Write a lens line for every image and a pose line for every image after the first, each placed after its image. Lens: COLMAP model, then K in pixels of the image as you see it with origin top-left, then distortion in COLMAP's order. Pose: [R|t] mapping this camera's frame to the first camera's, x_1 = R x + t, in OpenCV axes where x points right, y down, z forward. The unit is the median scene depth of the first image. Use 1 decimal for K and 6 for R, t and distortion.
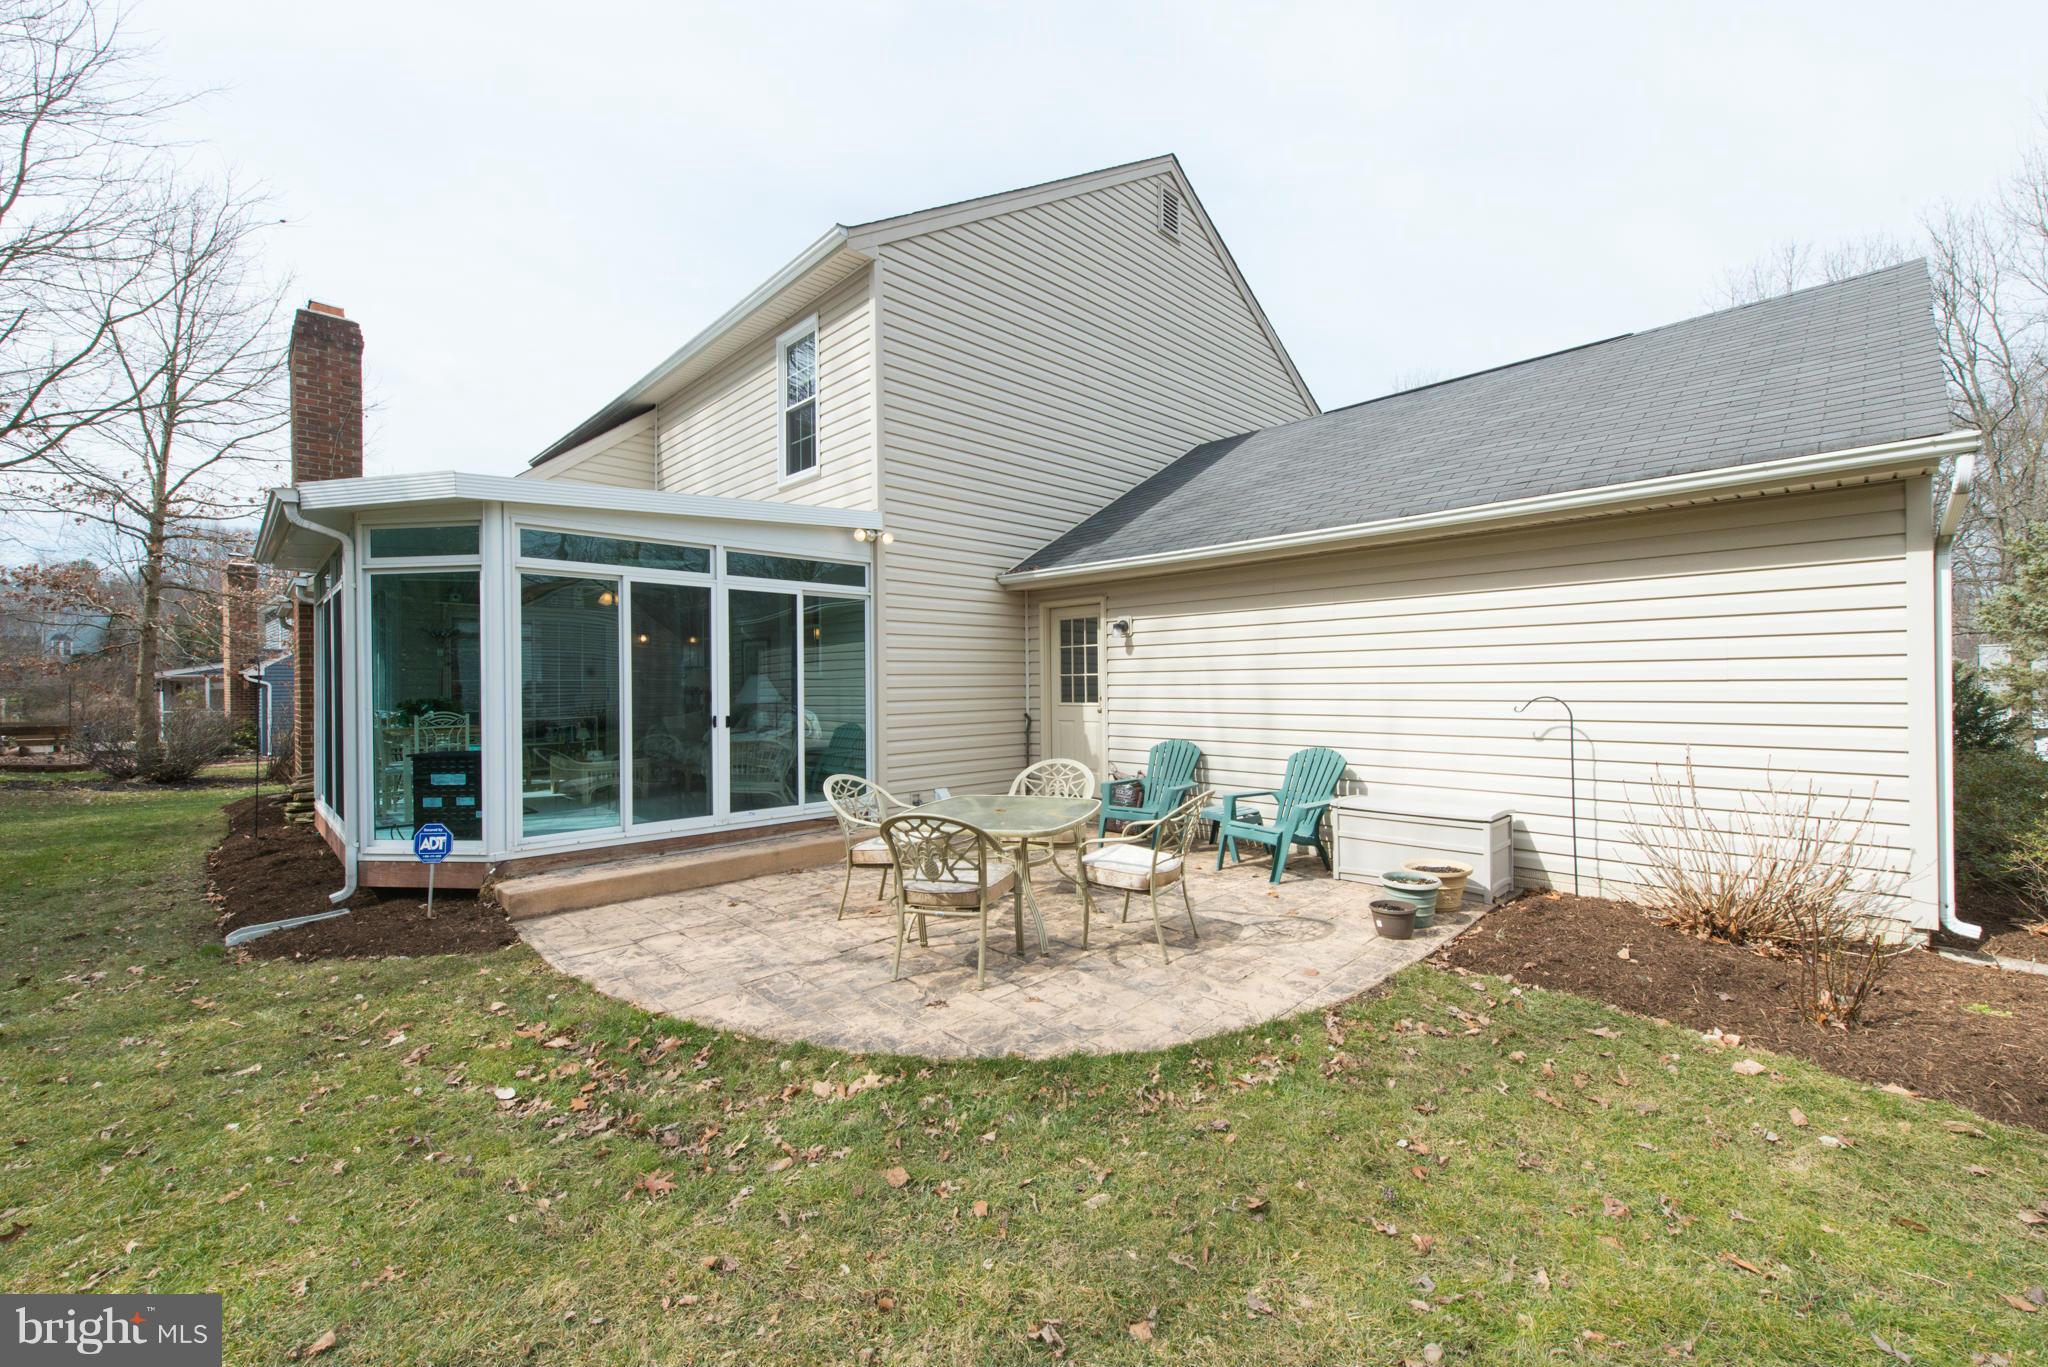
lens RADIAL K [[812.3, 0, 1029.8], [0, 812.3, 682.8], [0, 0, 1]] dist [0.004832, -0.000309]
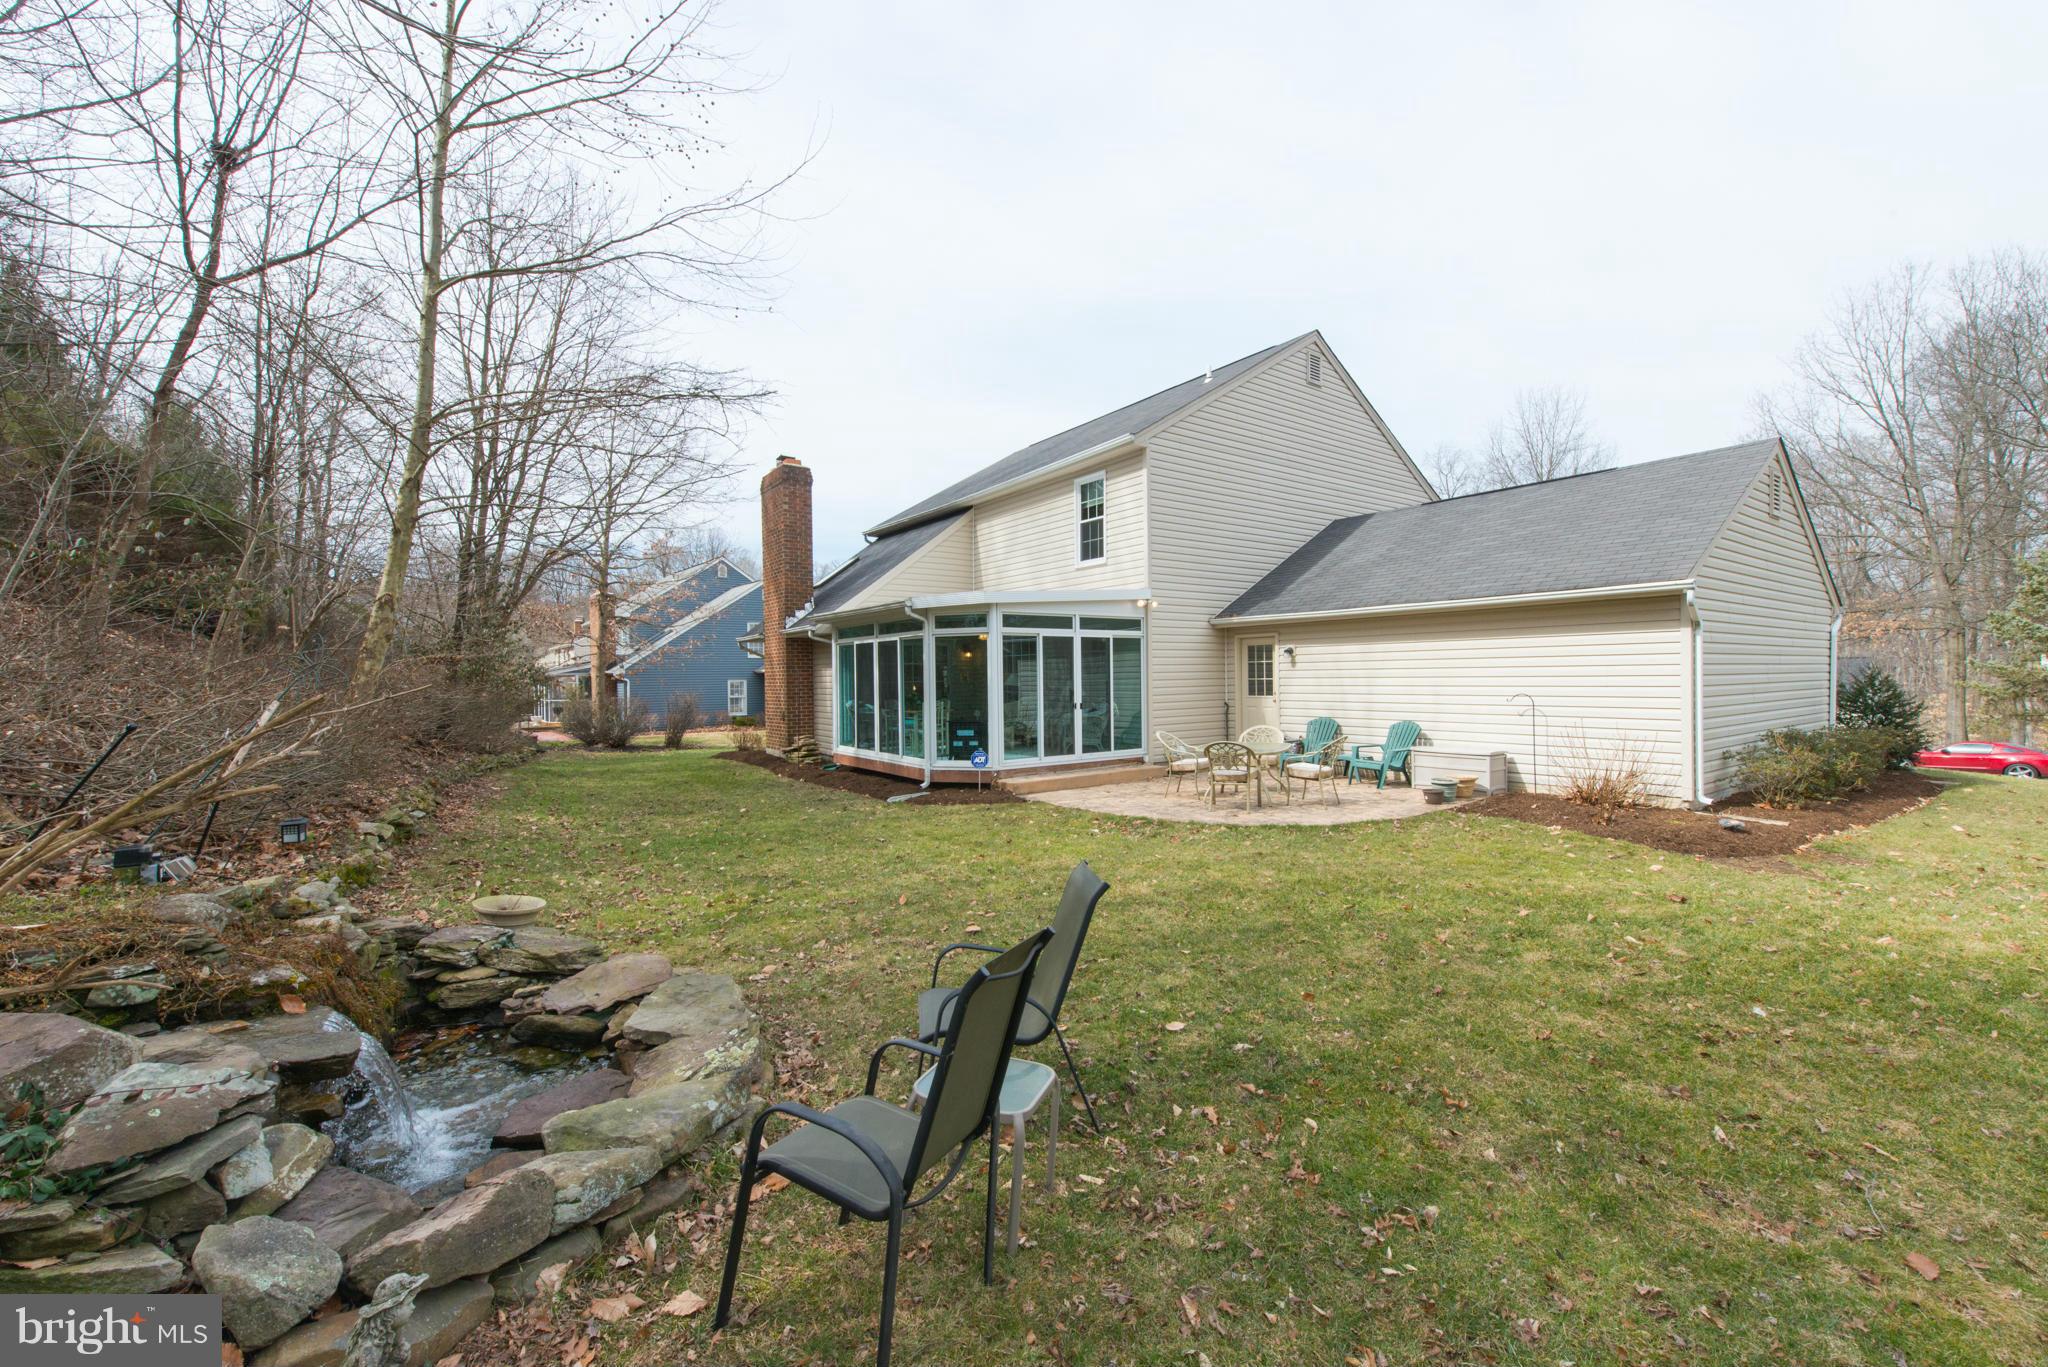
lens RADIAL K [[812.3, 0, 1029.8], [0, 812.3, 682.8], [0, 0, 1]] dist [0.004832, -0.000309]
pose [[0.989780, -0.002221, -0.142584, -0.213827], [0.004065, 0.999912, 0.012646, -0.031465], [0.142543, -0.013097, 0.989702, -0.896364]]
